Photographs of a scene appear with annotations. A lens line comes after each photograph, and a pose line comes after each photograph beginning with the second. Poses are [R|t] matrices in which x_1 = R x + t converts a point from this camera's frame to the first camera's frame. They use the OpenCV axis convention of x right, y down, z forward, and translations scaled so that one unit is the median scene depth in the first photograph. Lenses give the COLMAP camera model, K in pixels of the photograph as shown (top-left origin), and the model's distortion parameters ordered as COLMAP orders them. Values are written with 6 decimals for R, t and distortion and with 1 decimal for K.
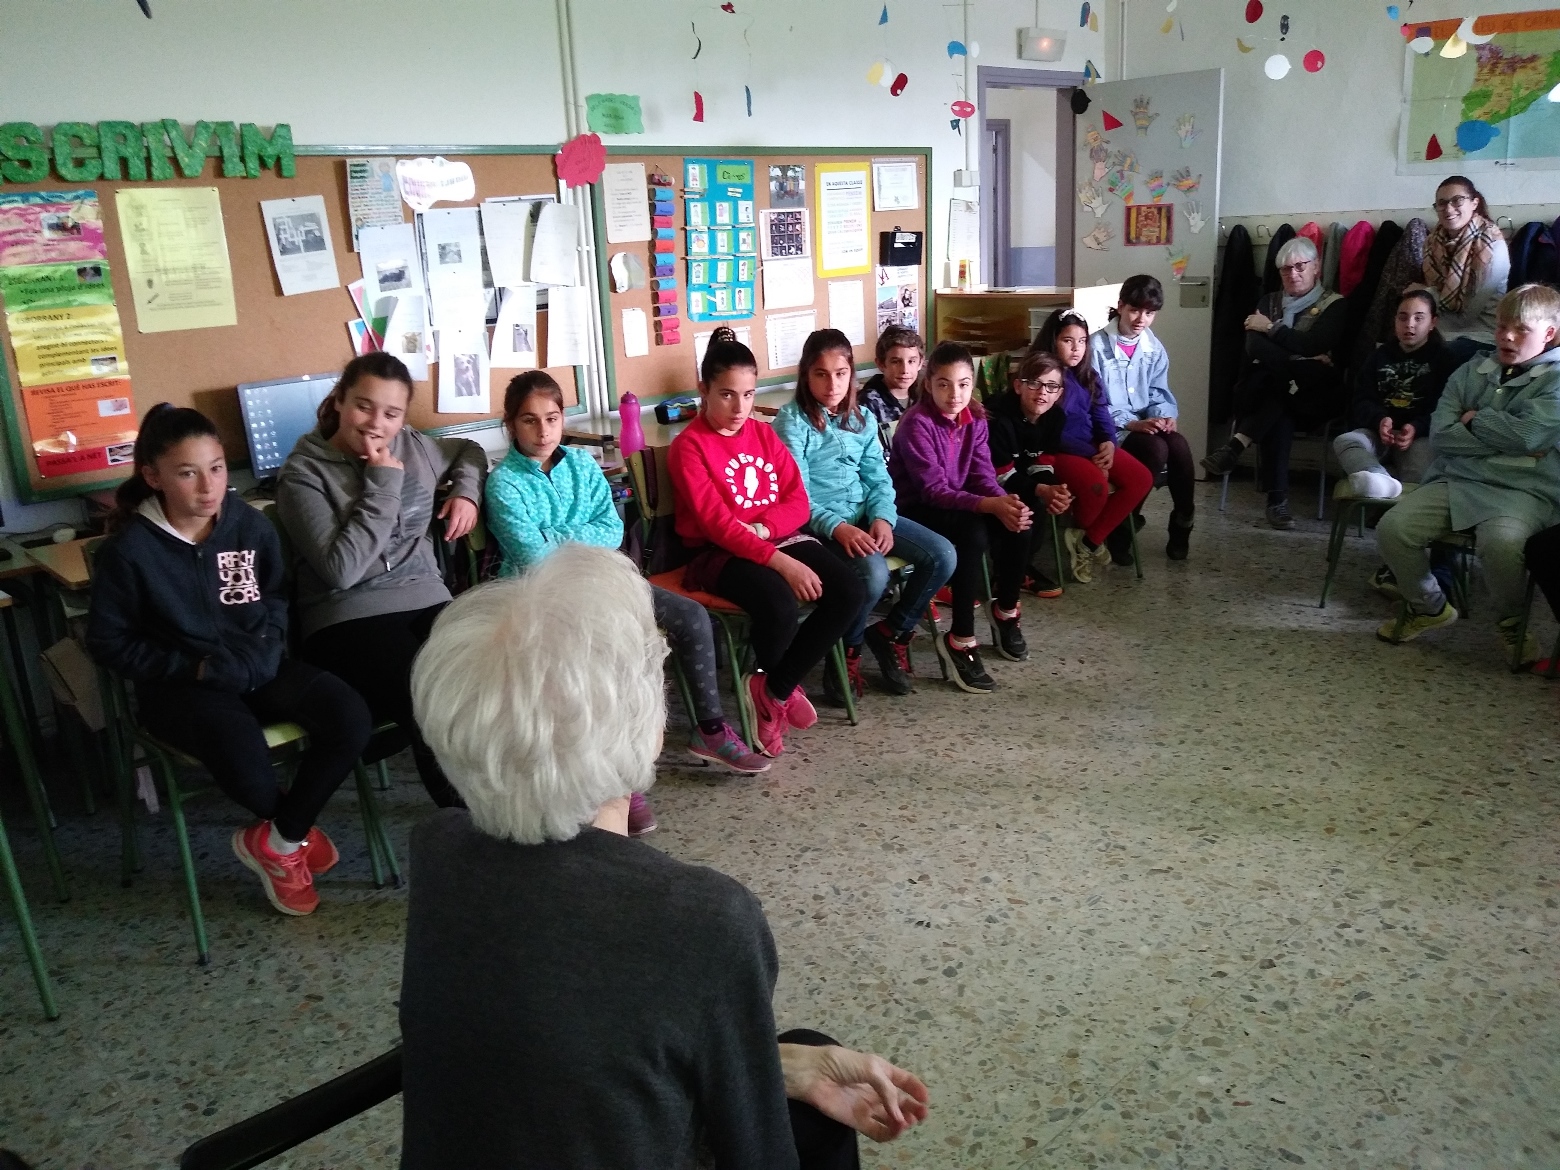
lens RADIAL K [[1313.7, 0, 780.0], [0, 1313.7, 585.0], [0, 0, 1]] dist [0.068225, -0.145248]
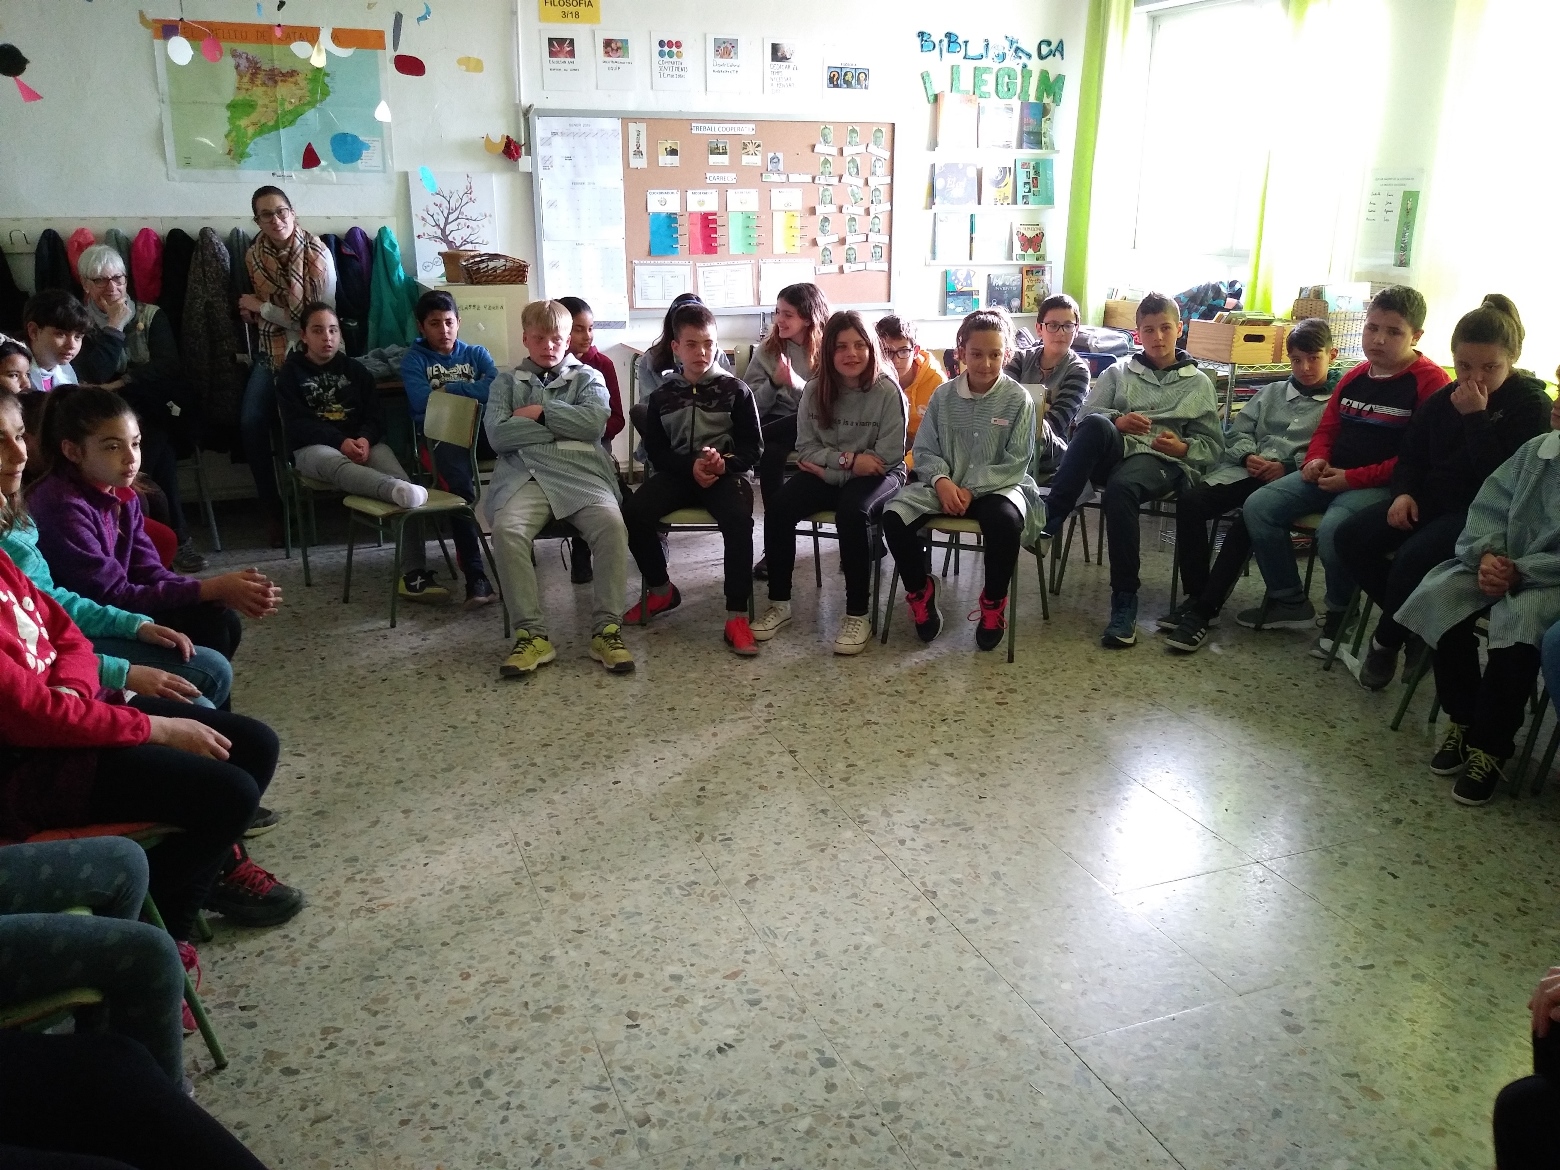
lens RADIAL K [[1274.6, 0, 780.0], [0, 1274.6, 585.0], [0, 0, 1]] dist [0.068829, -0.104095]
pose [[0.353285, -0.220736, 0.909102, -0.357153], [0.221250, 0.963911, 0.148064, -0.092933], [-0.908976, 0.148830, 0.389373, 0.374623]]
